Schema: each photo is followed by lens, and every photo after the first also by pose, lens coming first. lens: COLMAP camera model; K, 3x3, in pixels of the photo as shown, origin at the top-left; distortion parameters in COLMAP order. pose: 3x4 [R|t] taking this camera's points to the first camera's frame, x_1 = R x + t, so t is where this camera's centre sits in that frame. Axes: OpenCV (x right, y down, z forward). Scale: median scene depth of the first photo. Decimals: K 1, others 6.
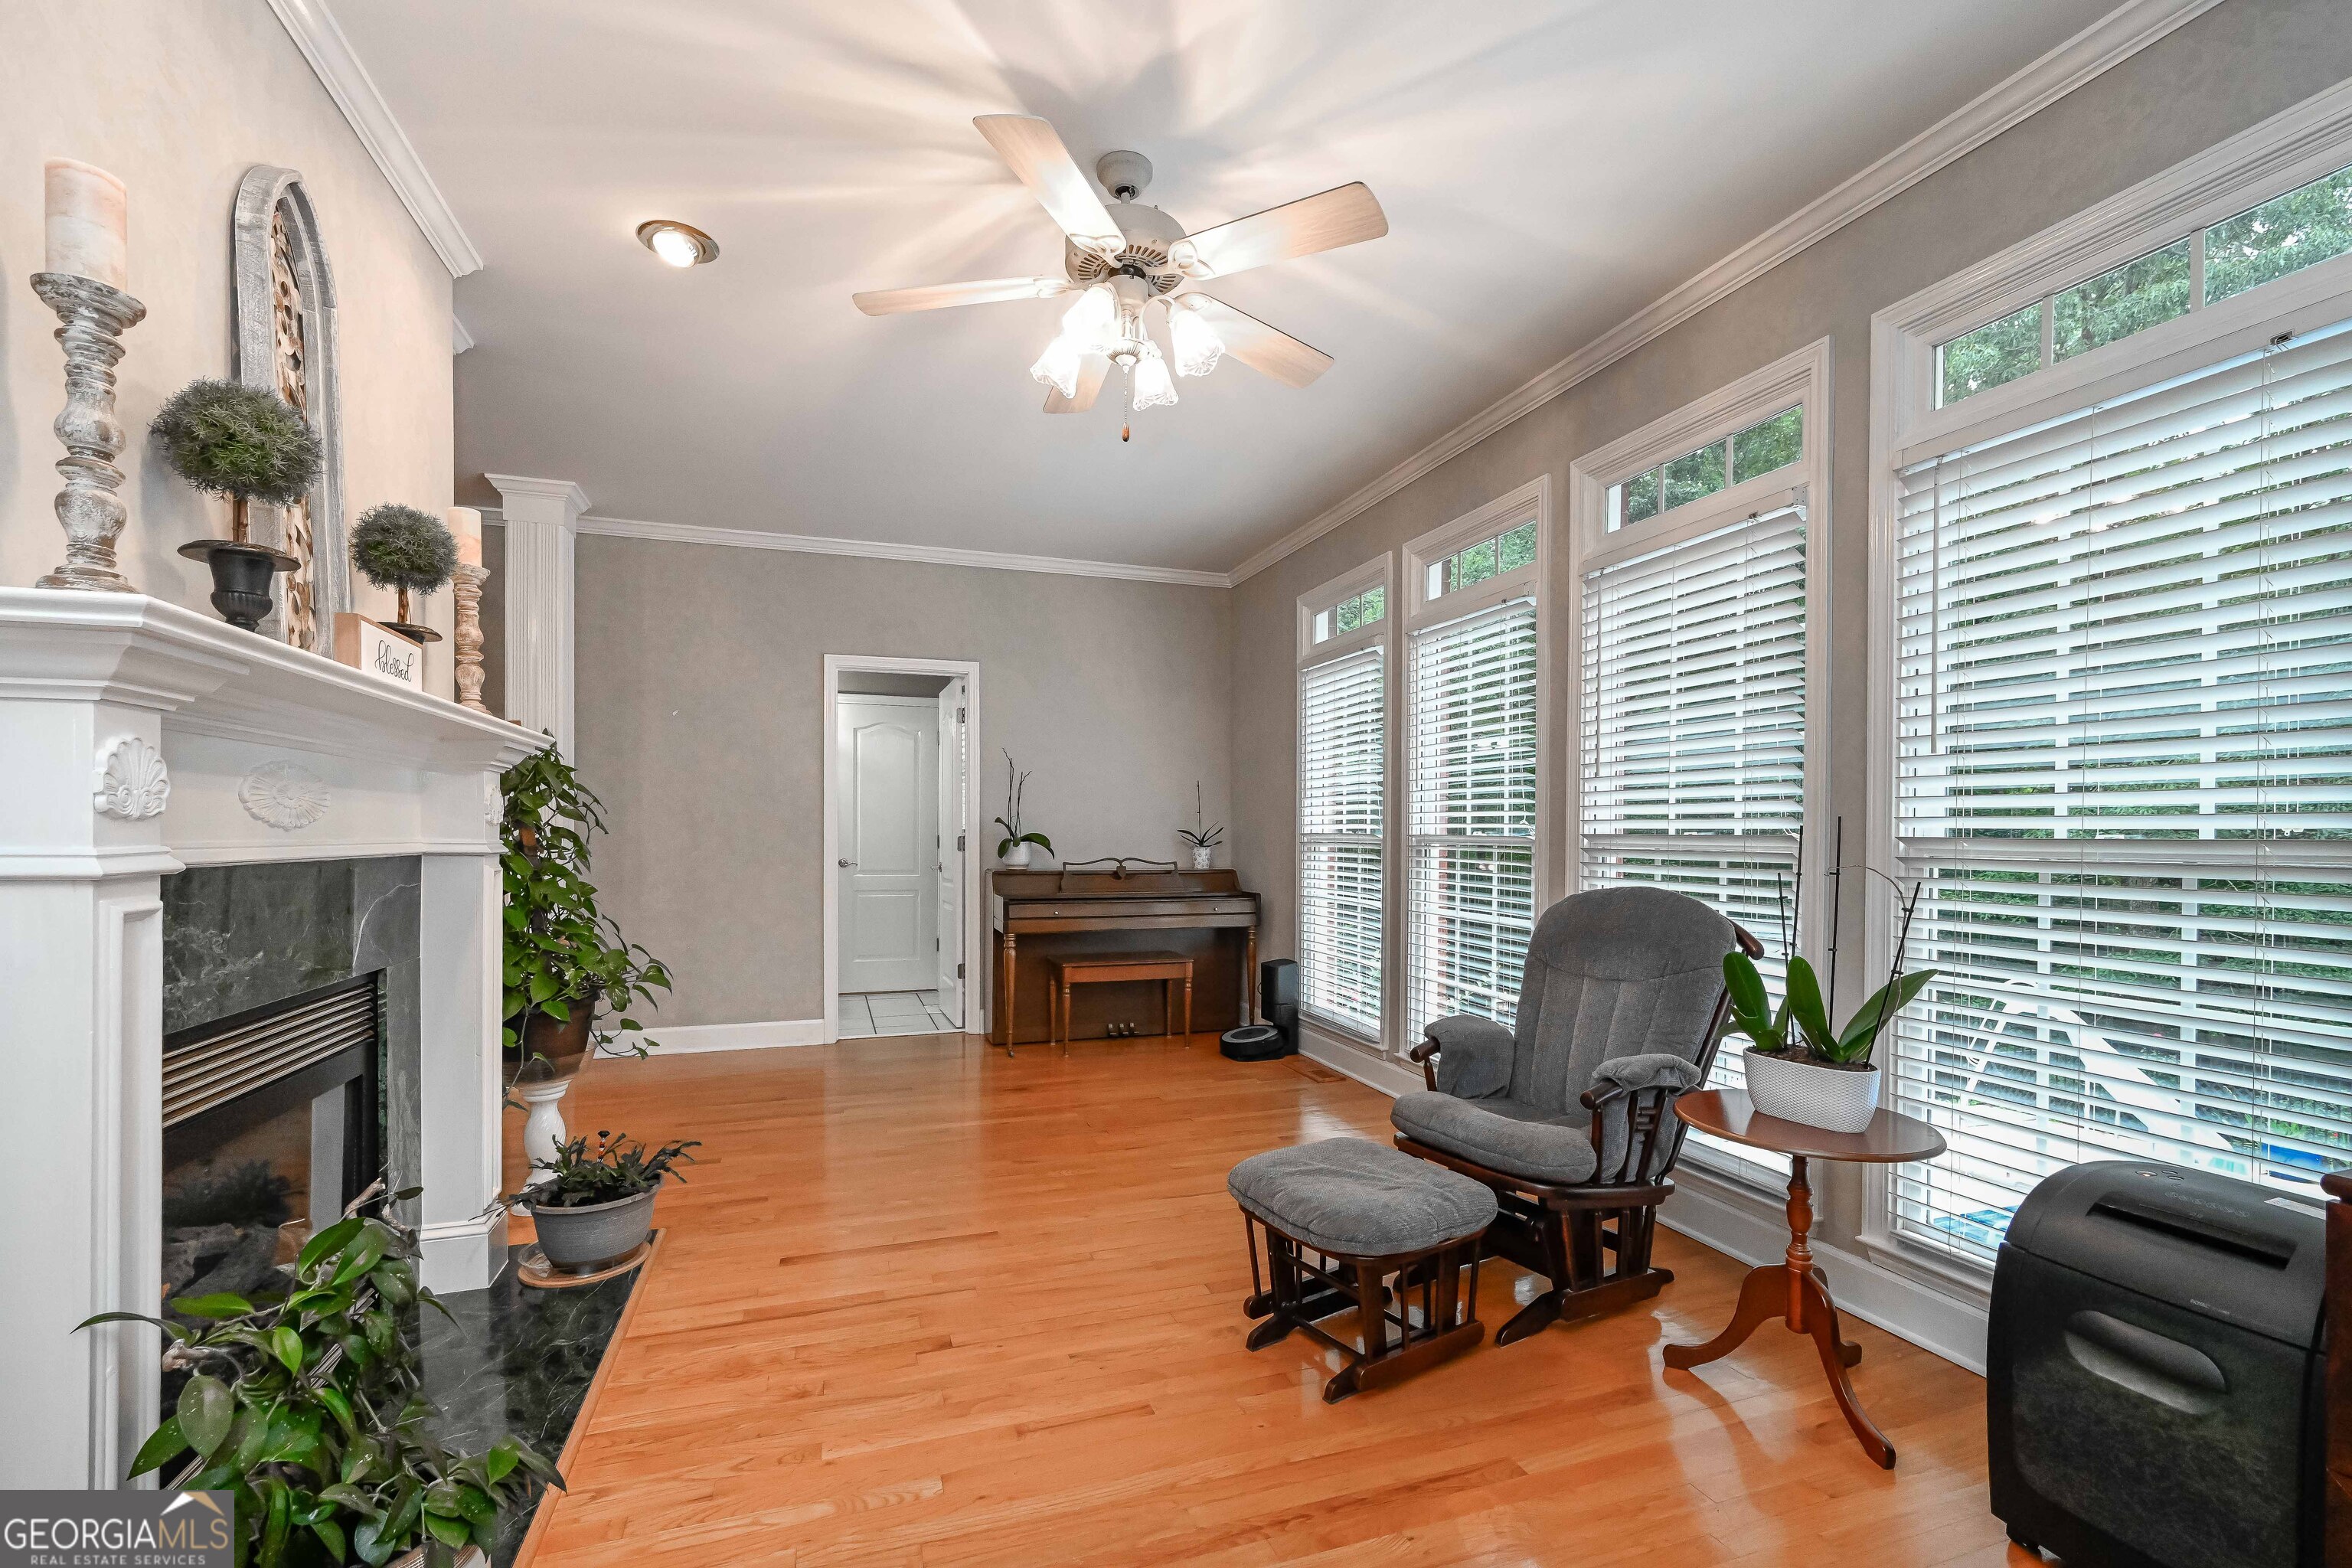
lens RADIAL K [[1020.0, 0, 1188.0], [0, 1020.0, 838.9], [0, 0, 1]] dist [0.001466, 0.000223]
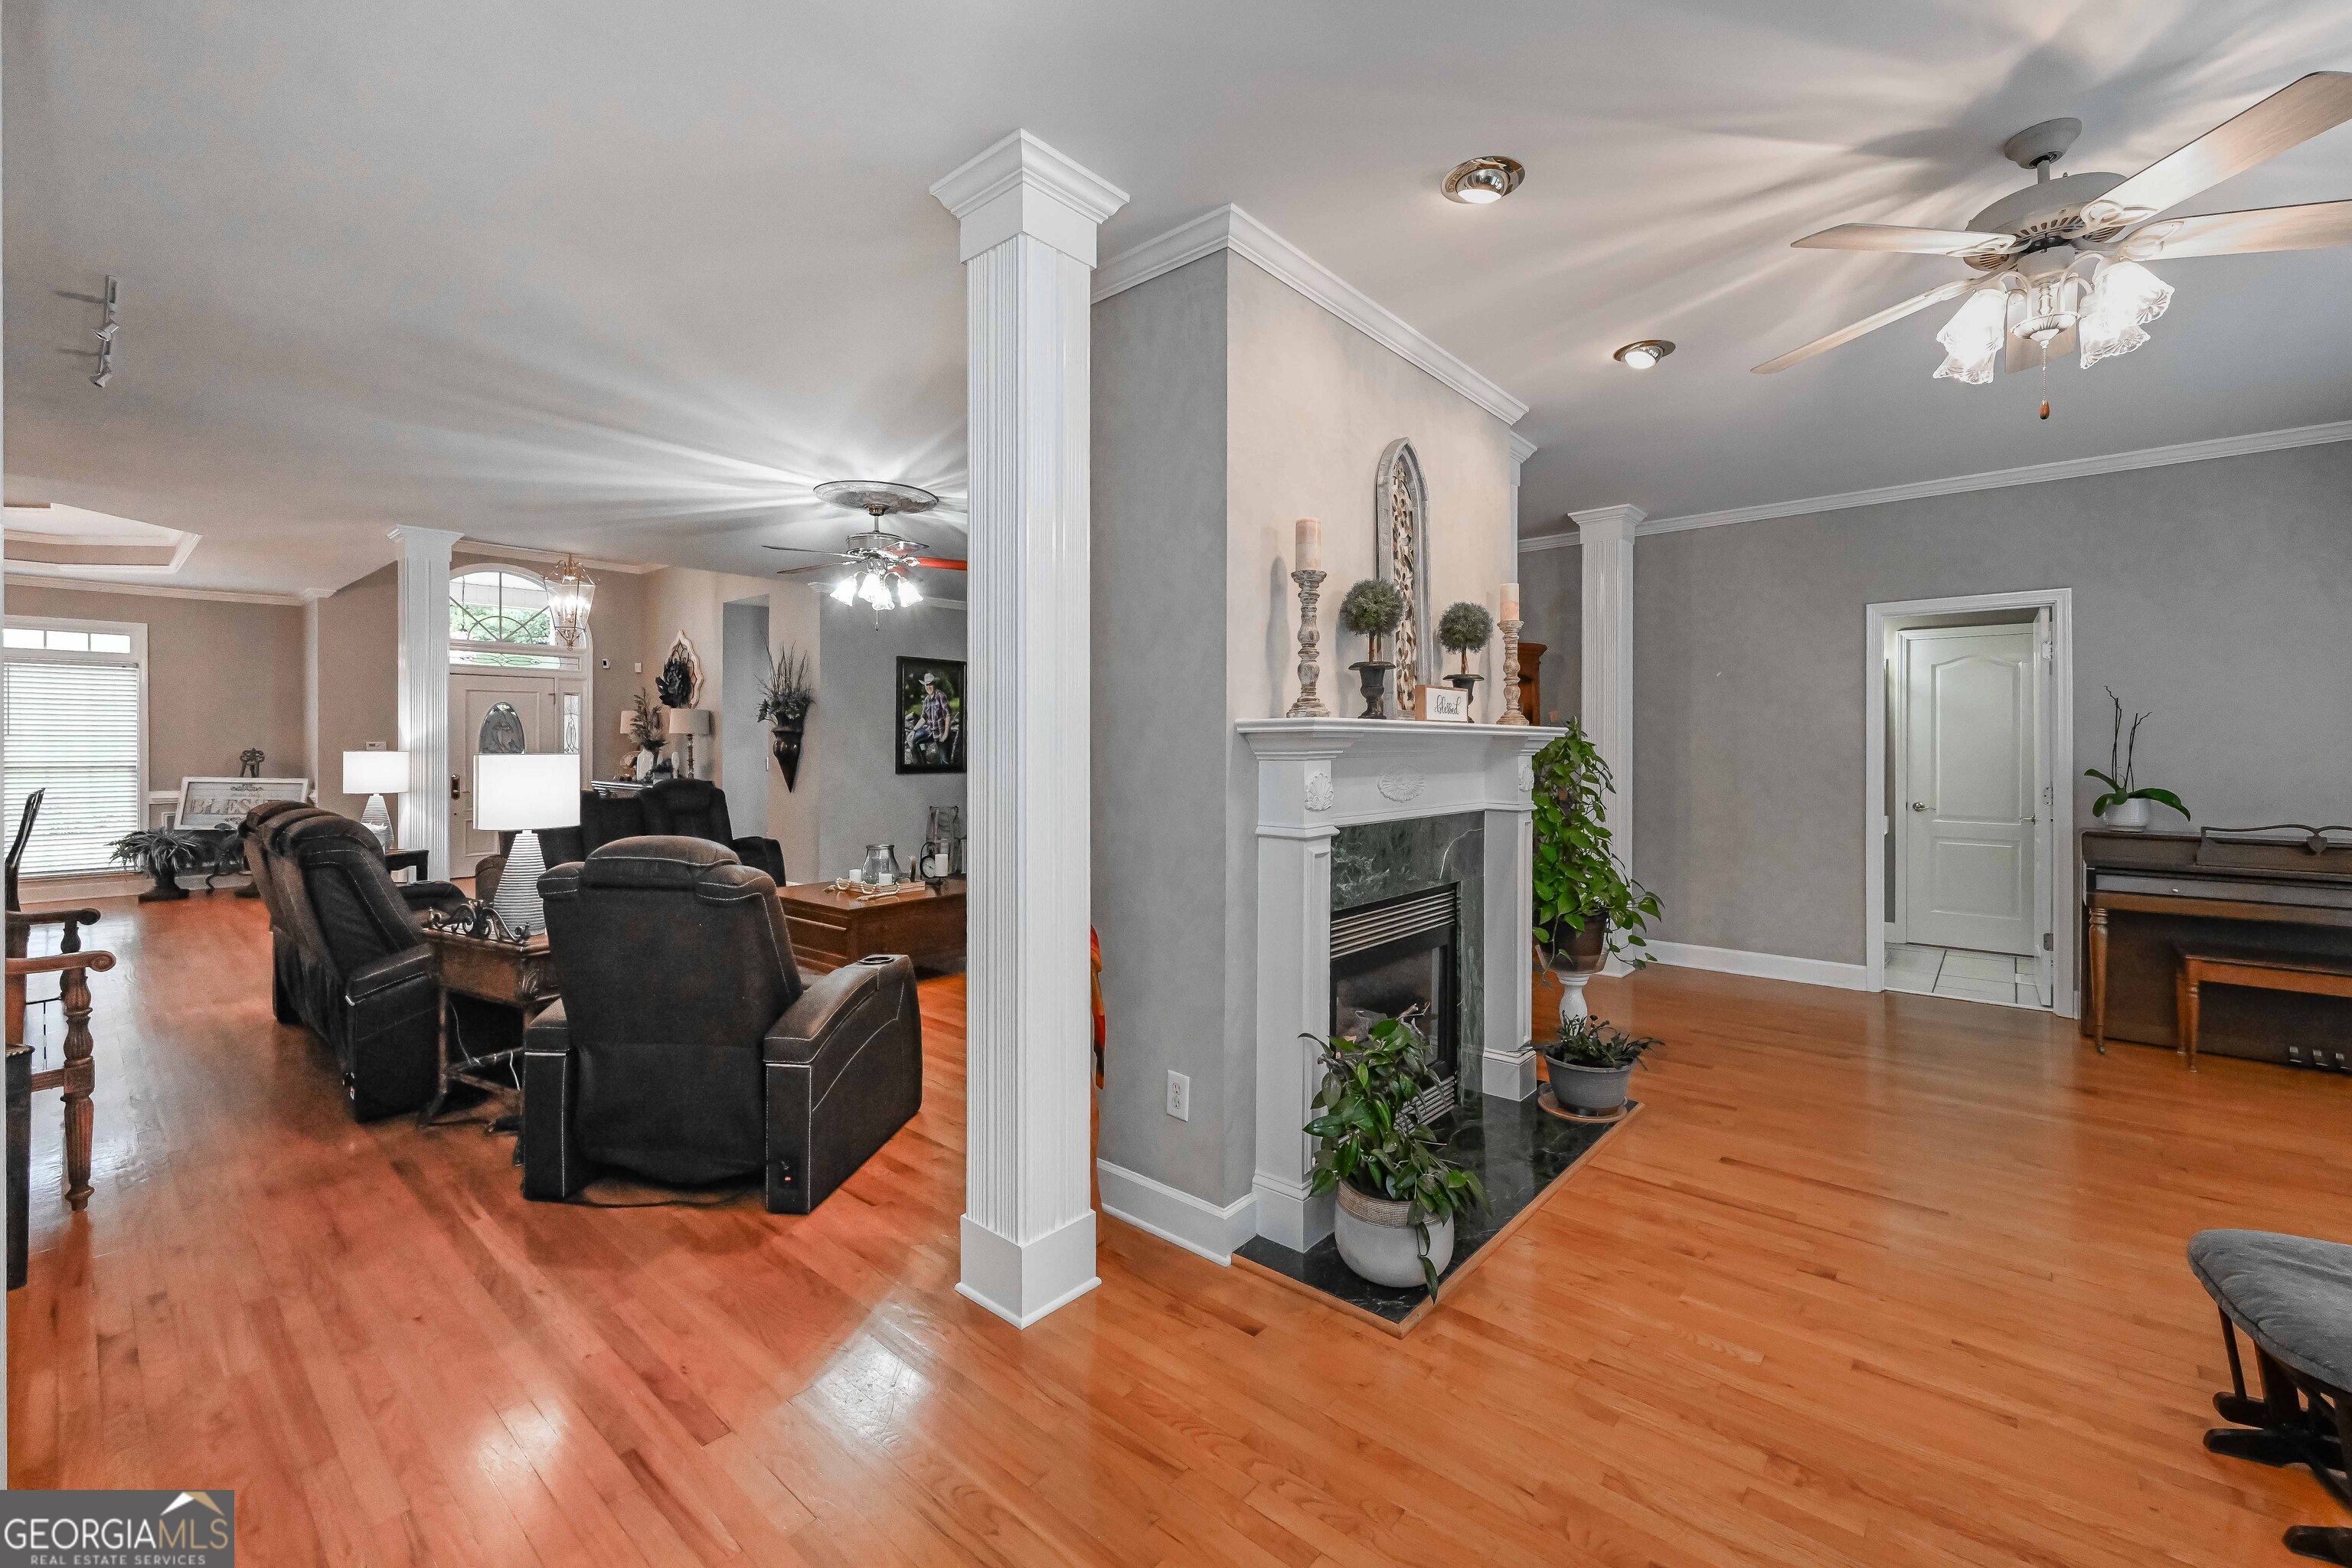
lens RADIAL K [[964.8, 0, 1192.1], [0, 964.8, 744.5], [0, 0, 1]] dist [0.001499, 0.000266]
pose [[0.505343, -0.004720, -0.862906, 0.291059], [-0.005353, 0.999949, -0.008604, -0.067915], [0.862902, 0.008967, 0.505291, -0.131873]]
